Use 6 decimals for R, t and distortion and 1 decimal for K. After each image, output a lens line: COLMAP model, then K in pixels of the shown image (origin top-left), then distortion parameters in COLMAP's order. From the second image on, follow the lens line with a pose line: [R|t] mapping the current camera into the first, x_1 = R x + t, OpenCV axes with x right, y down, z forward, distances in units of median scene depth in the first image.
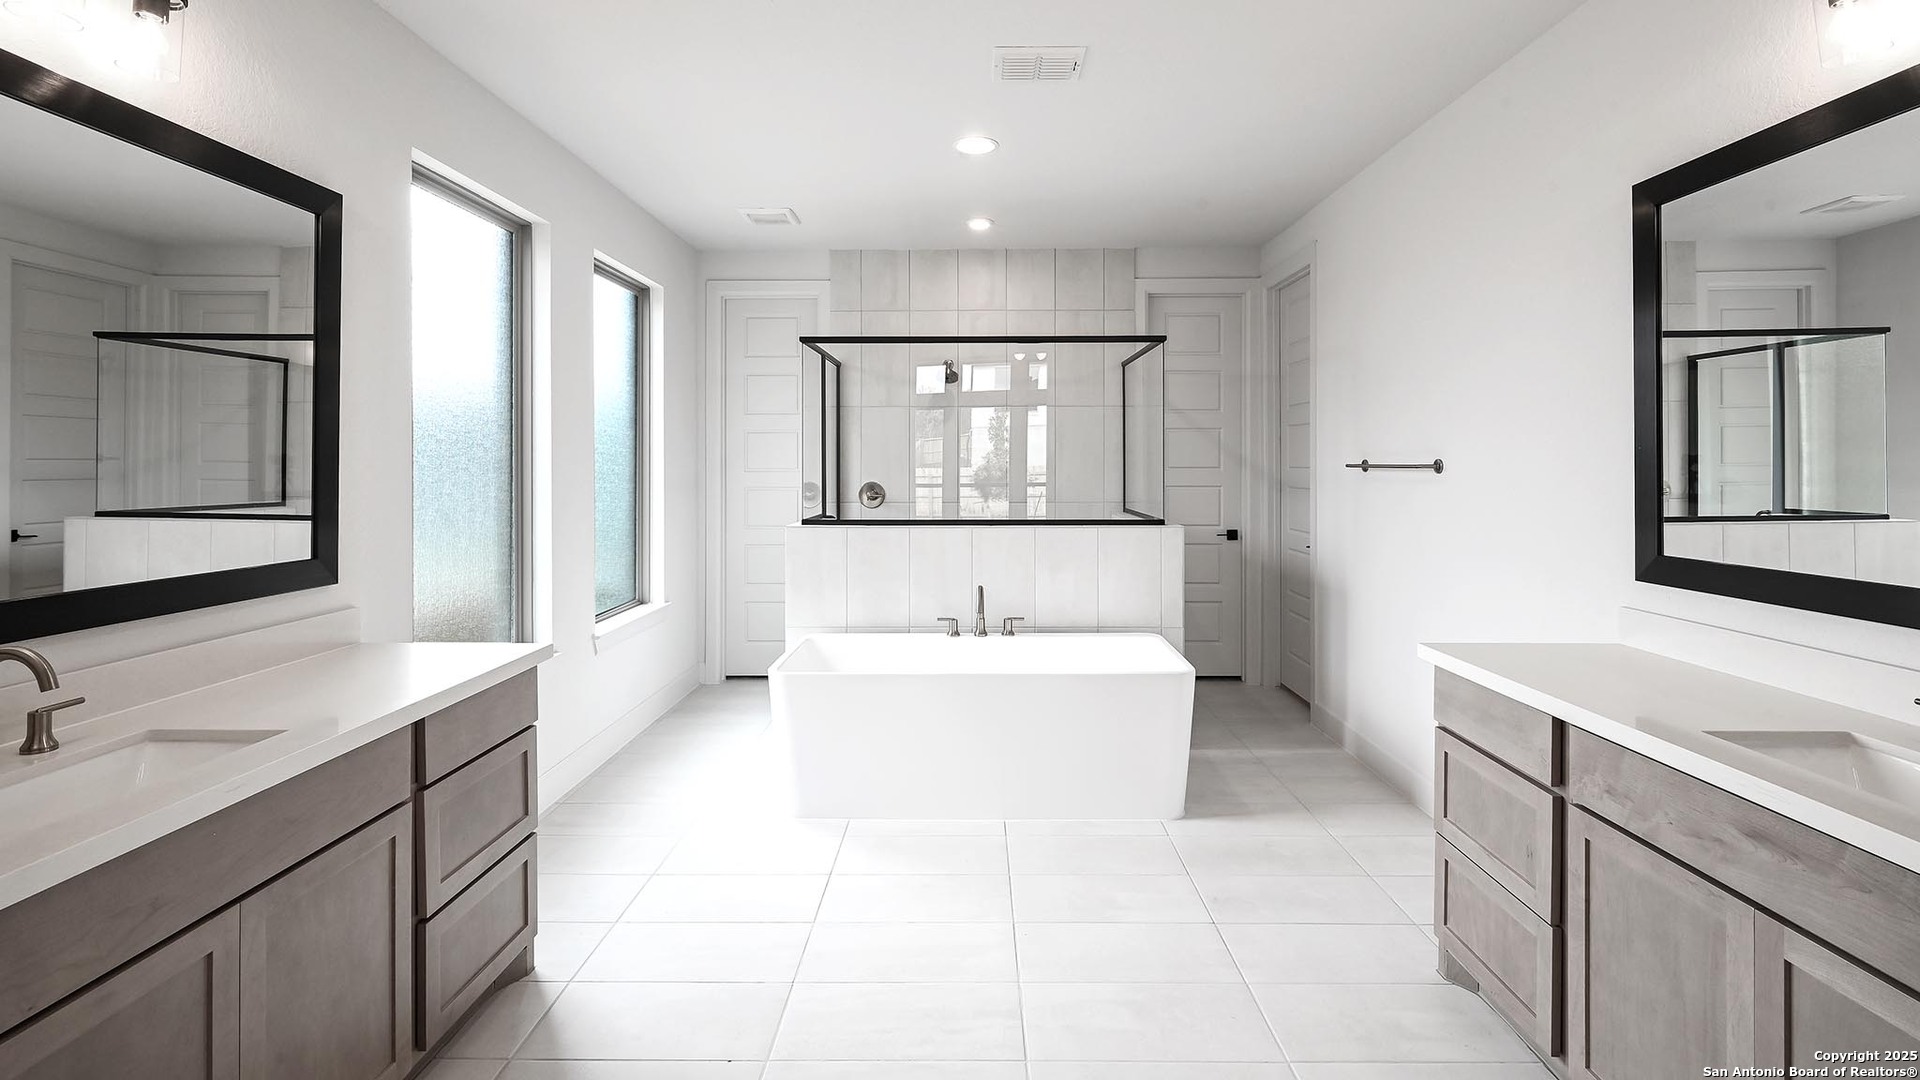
lens RADIAL K [[891.1, 0, 961.1], [0, 891.1, 460.9], [0, 0, 1]] dist [-0.001131, 0.001896]
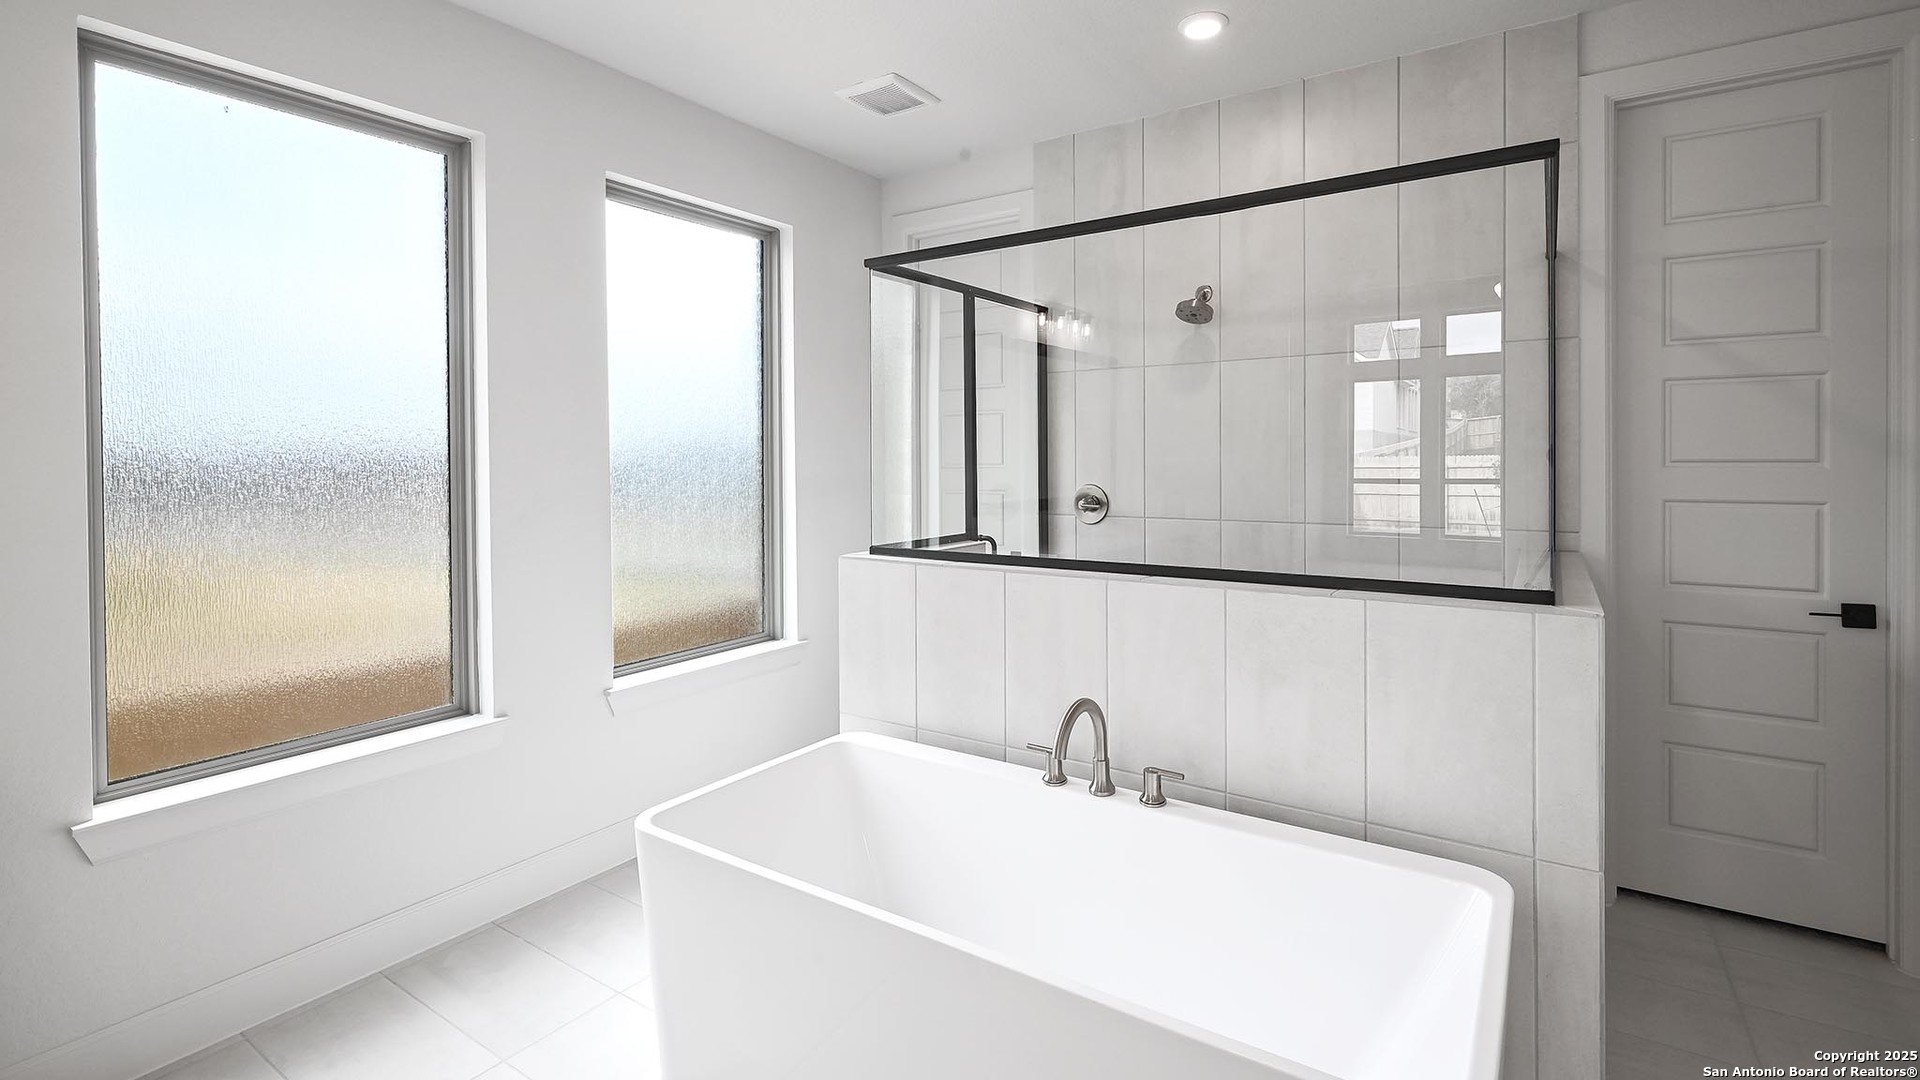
lens RADIAL K [[891.1, 0, 938.3], [0, 891.1, 460.6], [0, 0, 1]] dist [-0.001131, 0.001896]
pose [[0.835211, -0.002431, -0.549924, 0.175866], [0.009528, 0.999904, 0.010052, -0.001542], [0.549847, -0.013635, 0.835154, 0.405505]]
